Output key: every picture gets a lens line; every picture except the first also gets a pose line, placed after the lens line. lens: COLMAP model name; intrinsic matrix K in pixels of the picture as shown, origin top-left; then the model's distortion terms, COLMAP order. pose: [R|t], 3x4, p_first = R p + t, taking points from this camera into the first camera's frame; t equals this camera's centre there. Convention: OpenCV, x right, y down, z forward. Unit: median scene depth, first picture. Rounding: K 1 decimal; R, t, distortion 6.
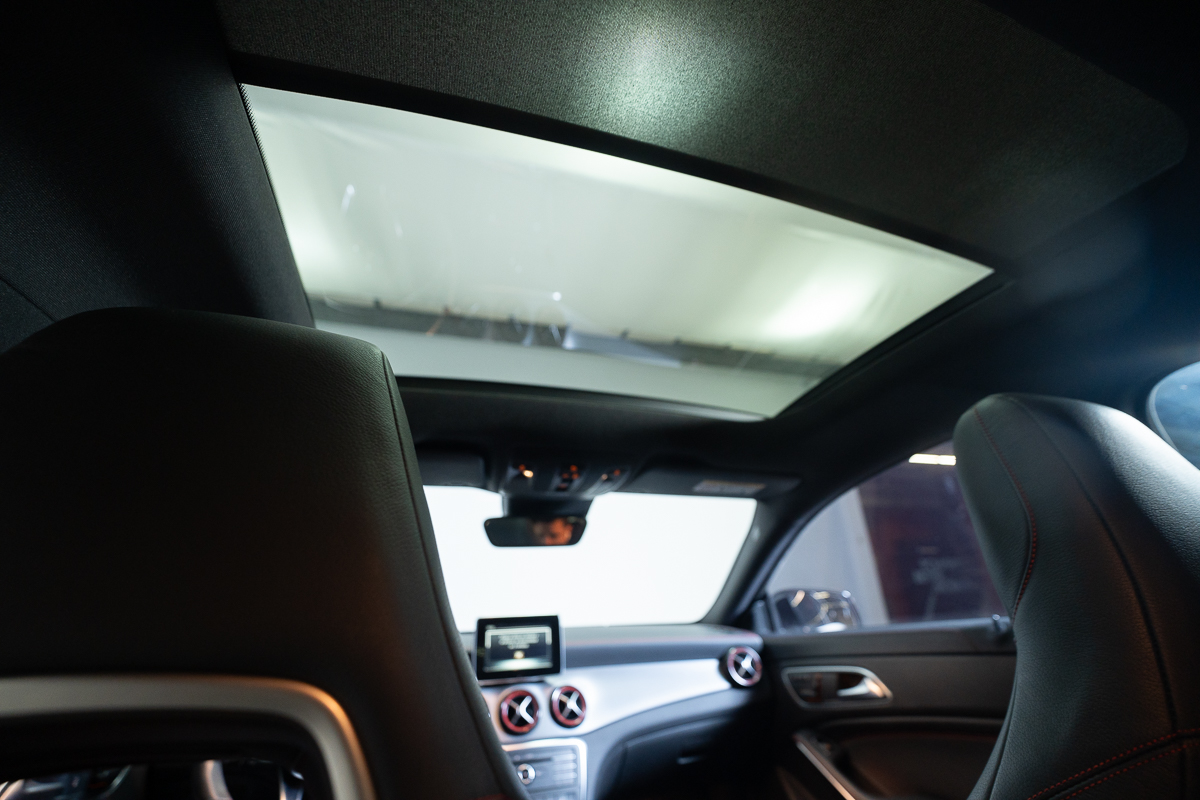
lens RADIAL K [[476.8, 0, 600.0], [0, 476.8, 400.0], [0, 0, 1]] dist [-0.038303, 0.000227]
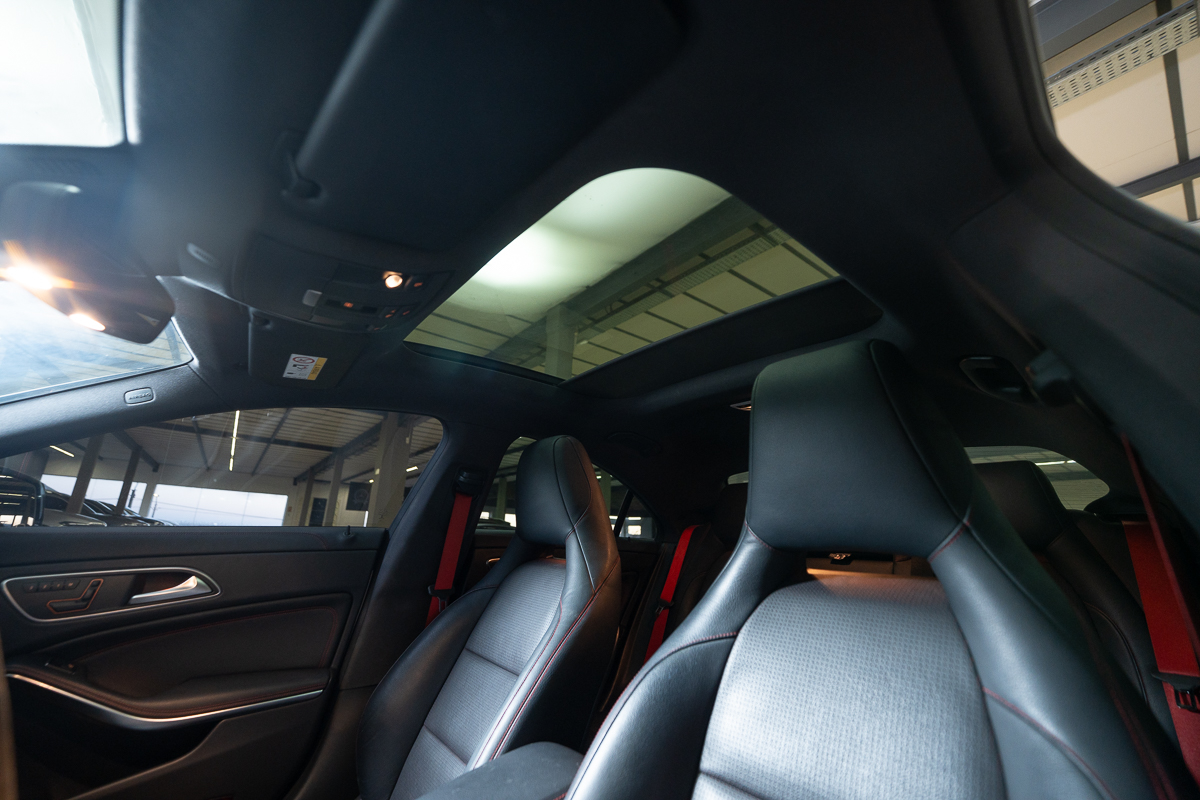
lens RADIAL K [[476.8, 0, 600.0], [0, 476.8, 400.0], [0, 0, 1]] dist [-0.038303, 0.000227]
pose [[-0.346876, 0.288203, 0.892533, -0.614624], [-0.391958, 0.819992, -0.417111, 0.349248], [-0.852083, -0.494522, -0.171472, 0.598173]]
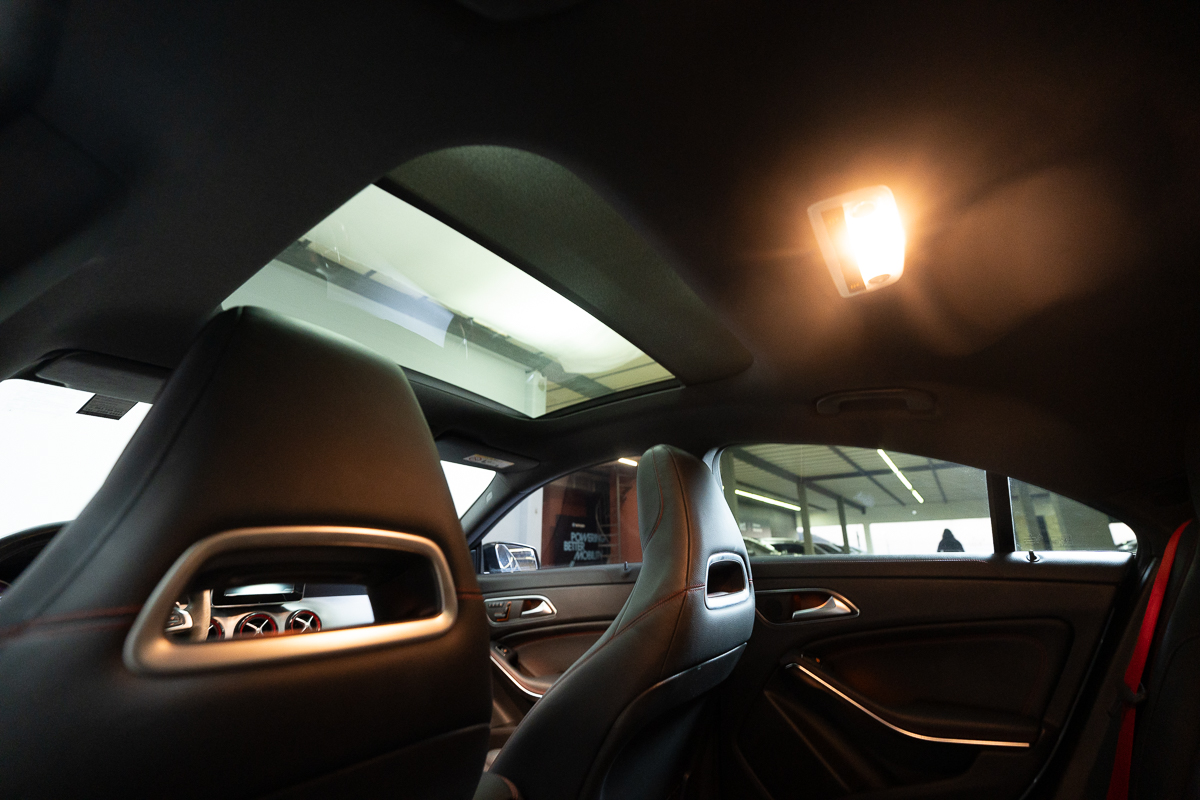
lens RADIAL K [[476.8, 0, 600.0], [0, 476.8, 400.0], [0, 0, 1]] dist [-0.038303, 0.000227]
pose [[0.796977, 0.221979, 0.561742, -0.252306], [-0.263934, 0.964518, -0.006681, -0.052744], [-0.543293, -0.142938, 0.827286, -0.233373]]
